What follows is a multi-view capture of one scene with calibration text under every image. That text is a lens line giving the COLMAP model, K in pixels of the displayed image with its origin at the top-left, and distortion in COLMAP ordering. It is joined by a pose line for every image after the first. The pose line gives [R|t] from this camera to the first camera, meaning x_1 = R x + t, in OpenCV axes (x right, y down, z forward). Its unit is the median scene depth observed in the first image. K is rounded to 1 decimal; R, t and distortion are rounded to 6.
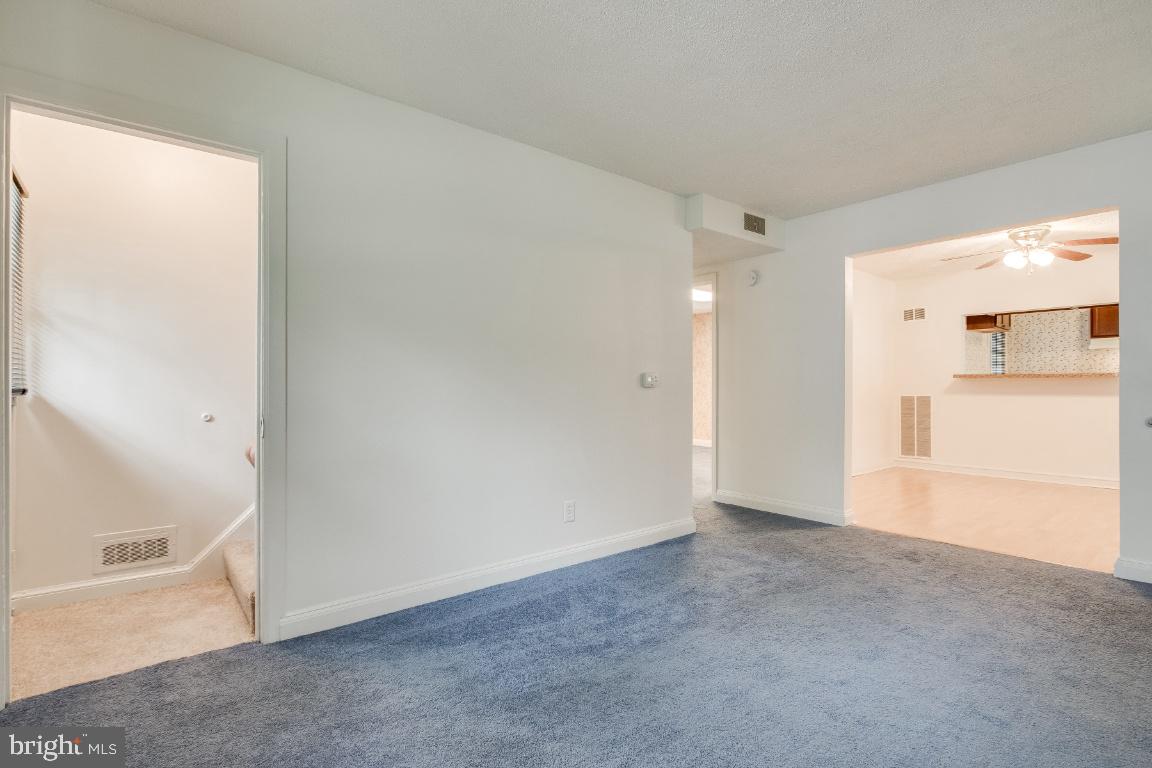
lens RADIAL K [[557.6, 0, 553.2], [0, 557.6, 383.7], [0, 0, 1]] dist [0.003423, 0.000844]
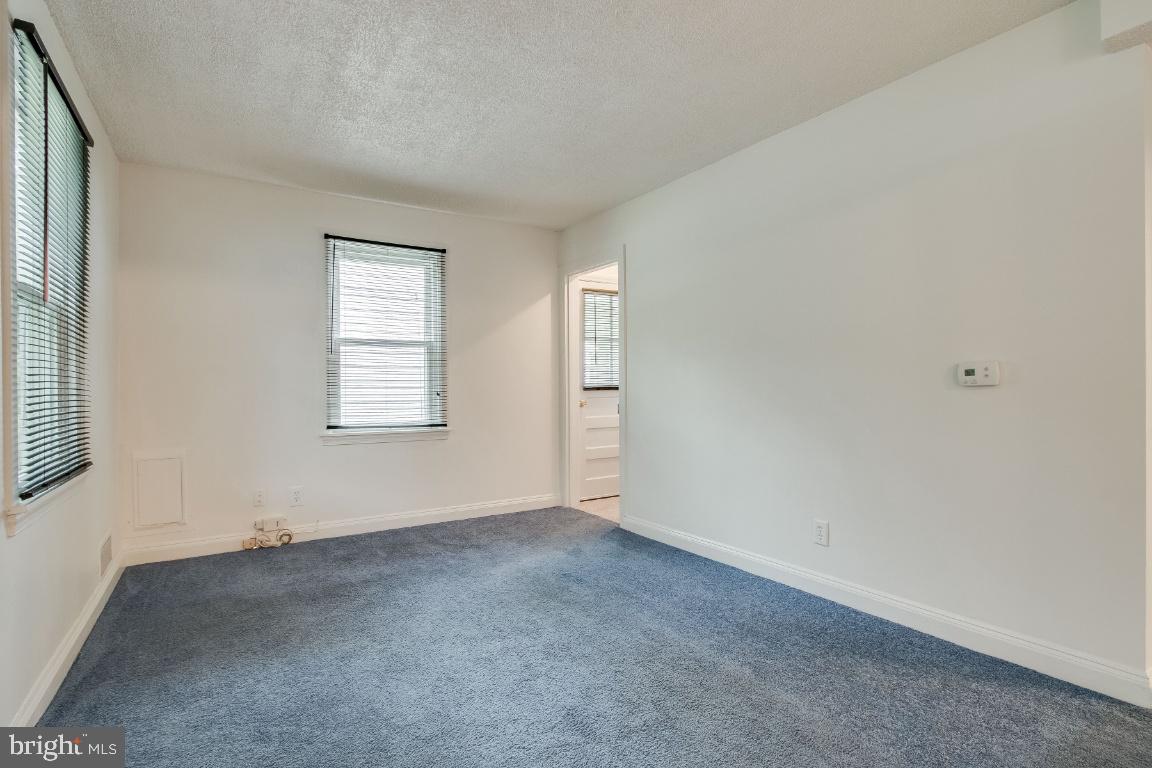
lens RADIAL K [[536.3, 0, 559.4], [0, 536.3, 379.7], [0, 0, 1]] dist [0.000415, 0.000242]
pose [[-0.096770, -0.004918, -0.995295, 0.850315], [0.016732, 0.999838, -0.006567, -0.005898], [0.995166, -0.017289, -0.096672, 0.663326]]
